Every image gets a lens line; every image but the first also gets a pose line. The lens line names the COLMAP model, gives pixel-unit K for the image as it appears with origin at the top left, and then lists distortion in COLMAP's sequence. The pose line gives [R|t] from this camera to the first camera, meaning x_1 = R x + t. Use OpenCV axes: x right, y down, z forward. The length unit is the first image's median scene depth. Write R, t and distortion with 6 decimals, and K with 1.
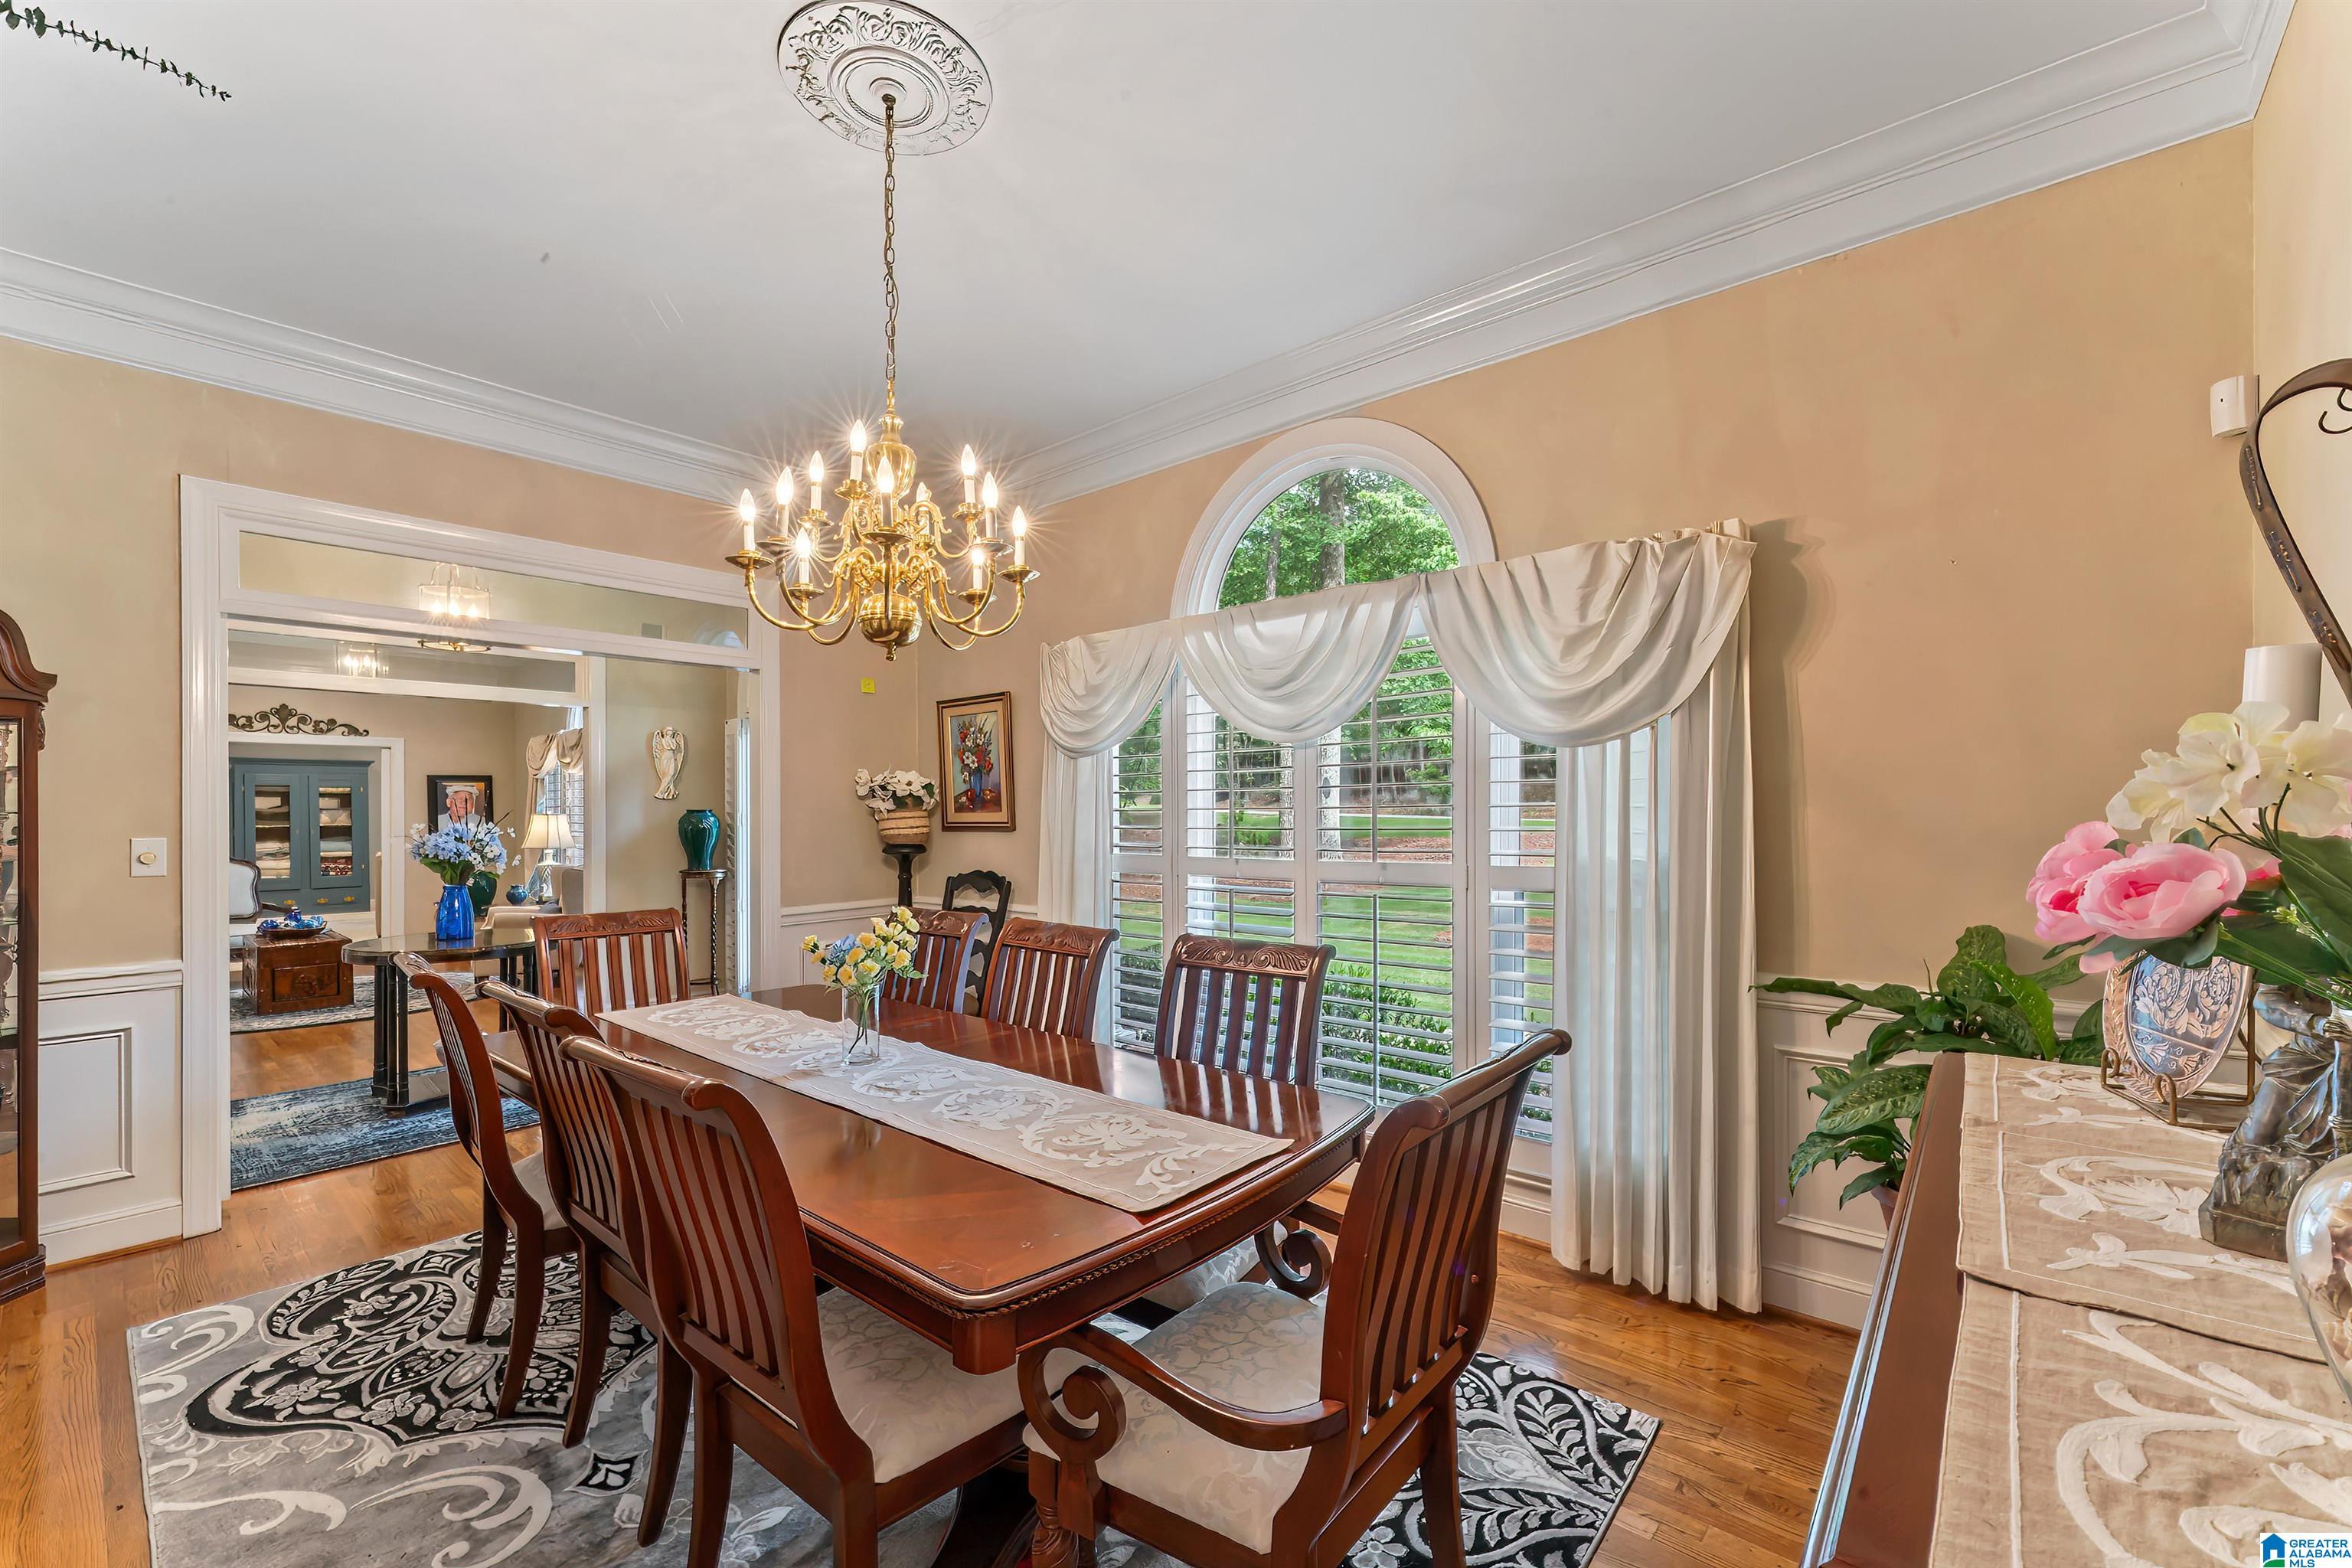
lens RADIAL K [[939.7, 0, 1168.2], [0, 939.7, 797.2], [0, 0, 1]] dist [-0.000316, -0.000152]
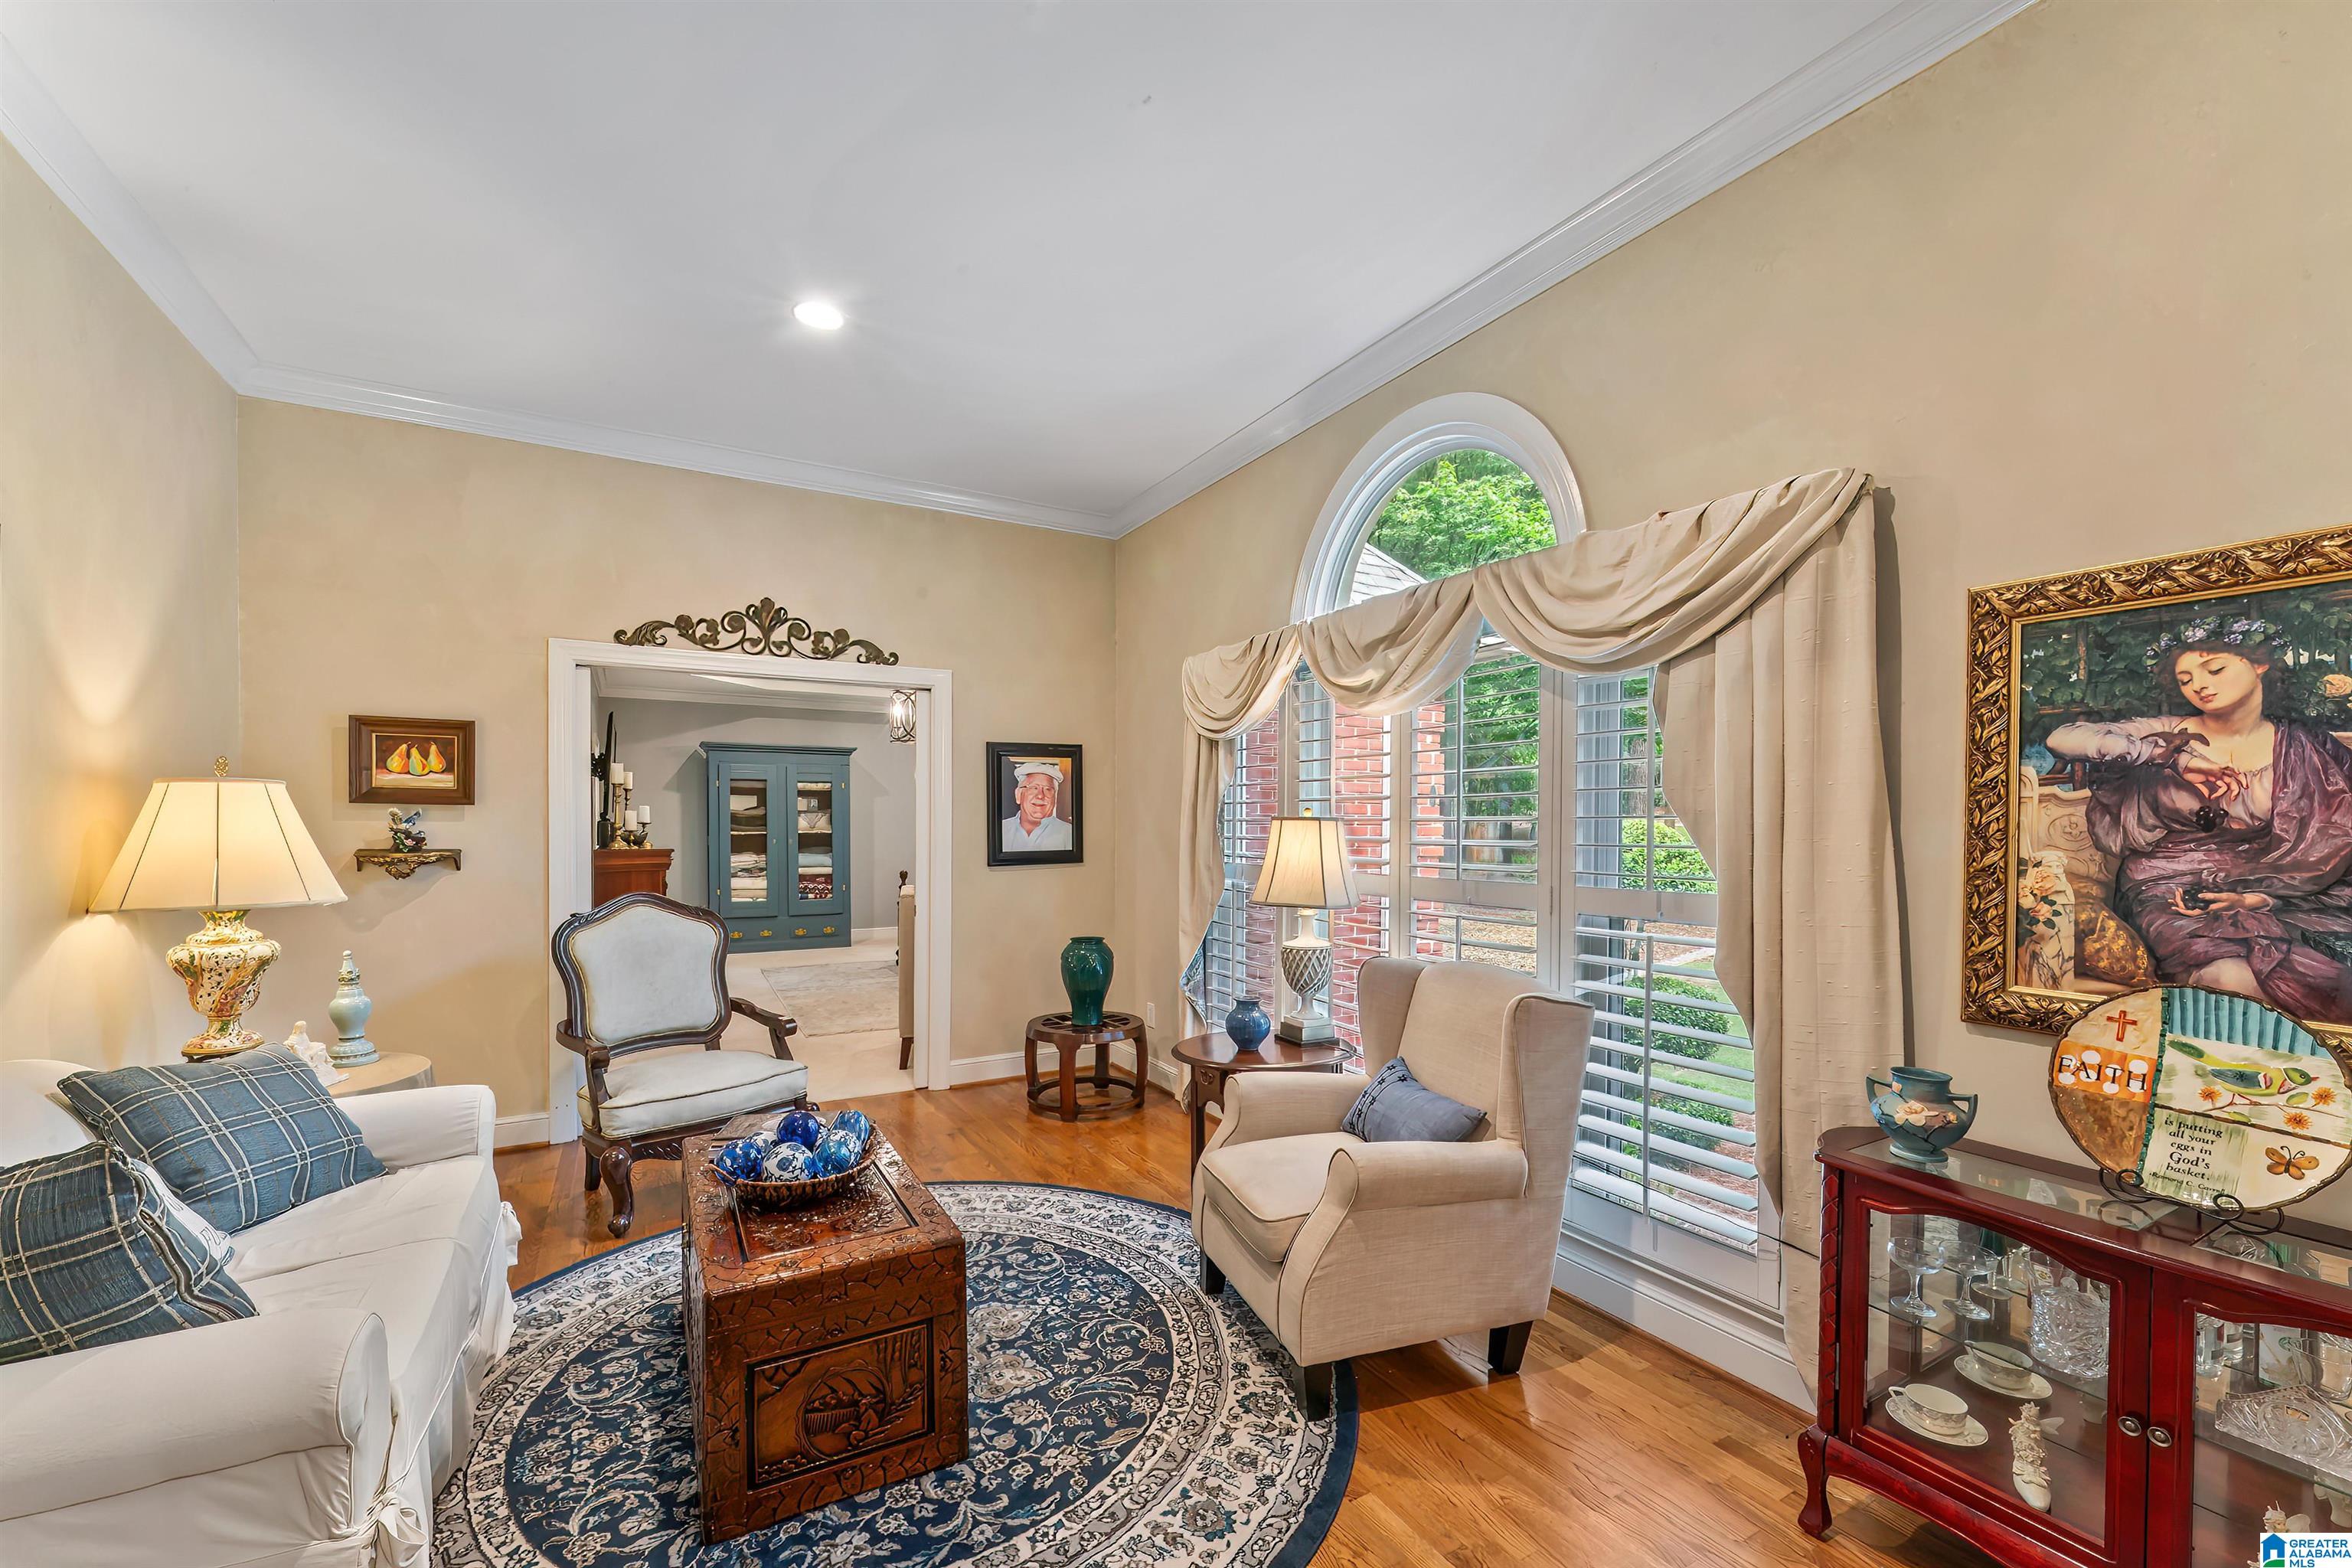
lens RADIAL K [[939.7, 0, 1178.6], [0, 939.7, 807.0], [0, 0, 1]] dist [-0.000316, -0.000152]
pose [[0.945528, 0.001814, -0.325535, -0.376054], [-0.001603, 0.999998, 0.000917, 0.008245], [0.325536, -0.000346, 0.945530, 0.393688]]
